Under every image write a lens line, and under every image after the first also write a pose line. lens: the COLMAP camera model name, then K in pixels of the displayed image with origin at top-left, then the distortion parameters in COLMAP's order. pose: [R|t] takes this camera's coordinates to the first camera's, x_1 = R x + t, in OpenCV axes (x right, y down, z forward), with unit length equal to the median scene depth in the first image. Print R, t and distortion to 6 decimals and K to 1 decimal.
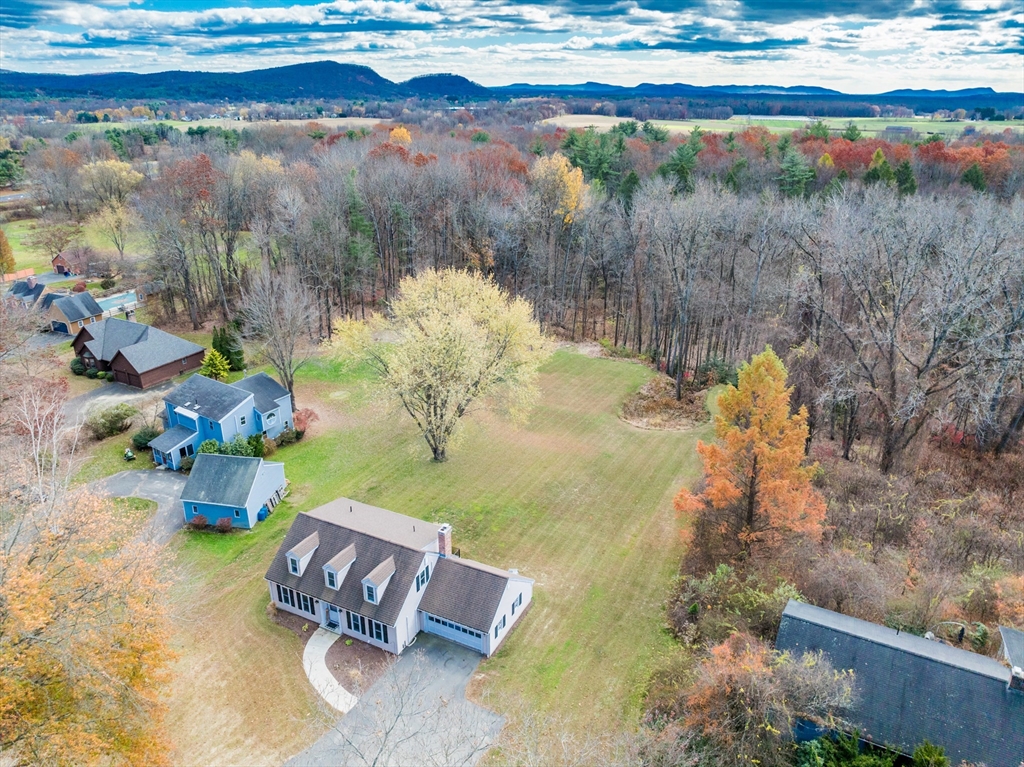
lens RADIAL K [[721.0, 0, 512.0], [0, 721.0, 383.5], [0, 0, 1]] dist [-0.041148, 0.008013]
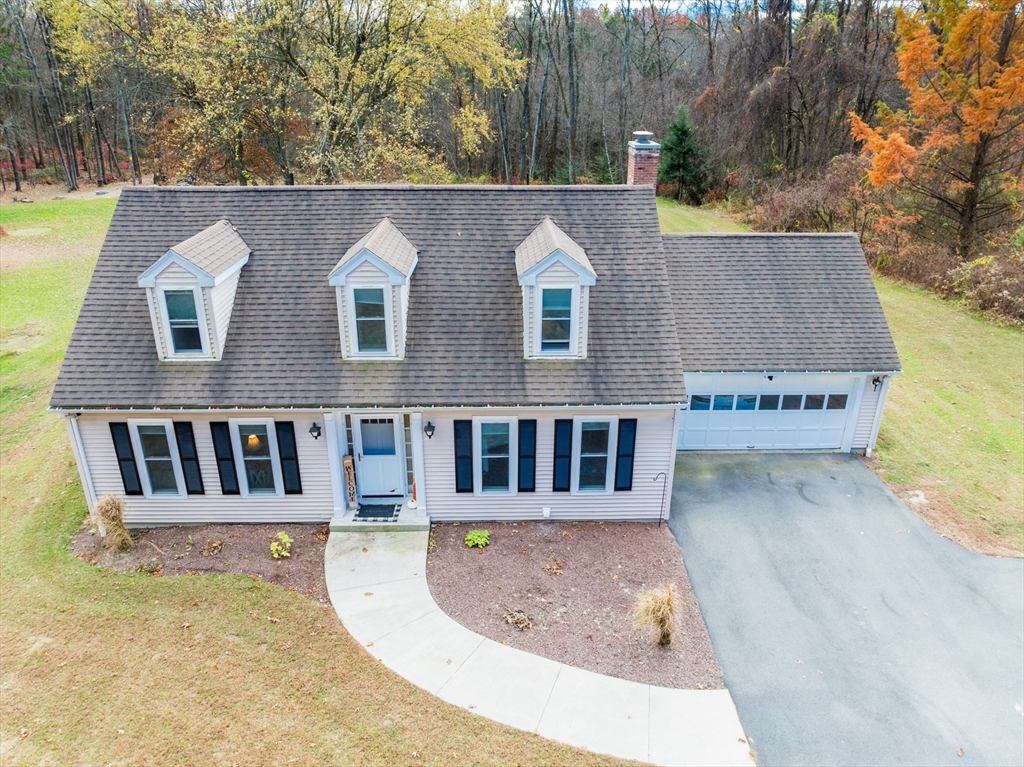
lens RADIAL K [[721.0, 0, 512.0], [0, 721.0, 383.5], [0, 0, 1]] dist [-0.041148, 0.008013]
pose [[0.884567, -0.186950, 0.427307, -0.252057], [0.177043, 0.982171, 0.063211, 0.225846], [-0.431506, 0.019737, 0.901894, 0.583964]]
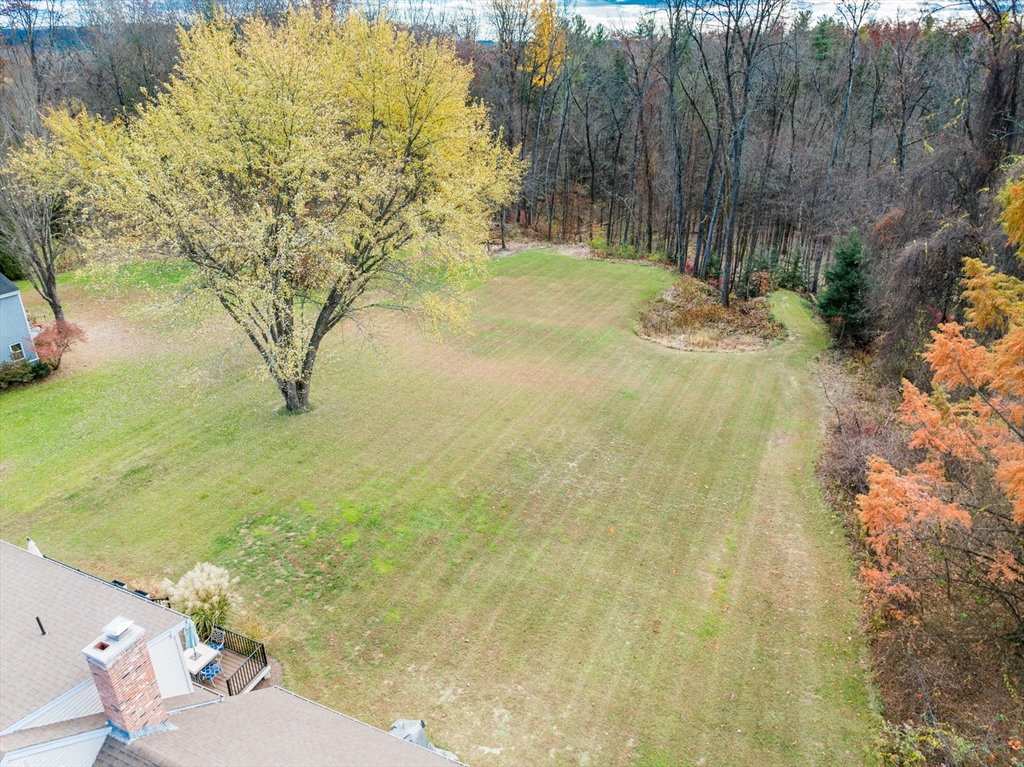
lens RADIAL K [[721.0, 0, 512.0], [0, 721.0, 383.5], [0, 0, 1]] dist [-0.041148, 0.008013]
pose [[0.998966, -0.019181, 0.041229, 0.034871], [0.017107, 0.998598, 0.050091, 0.079154], [-0.042132, -0.049334, 0.997893, 0.599978]]
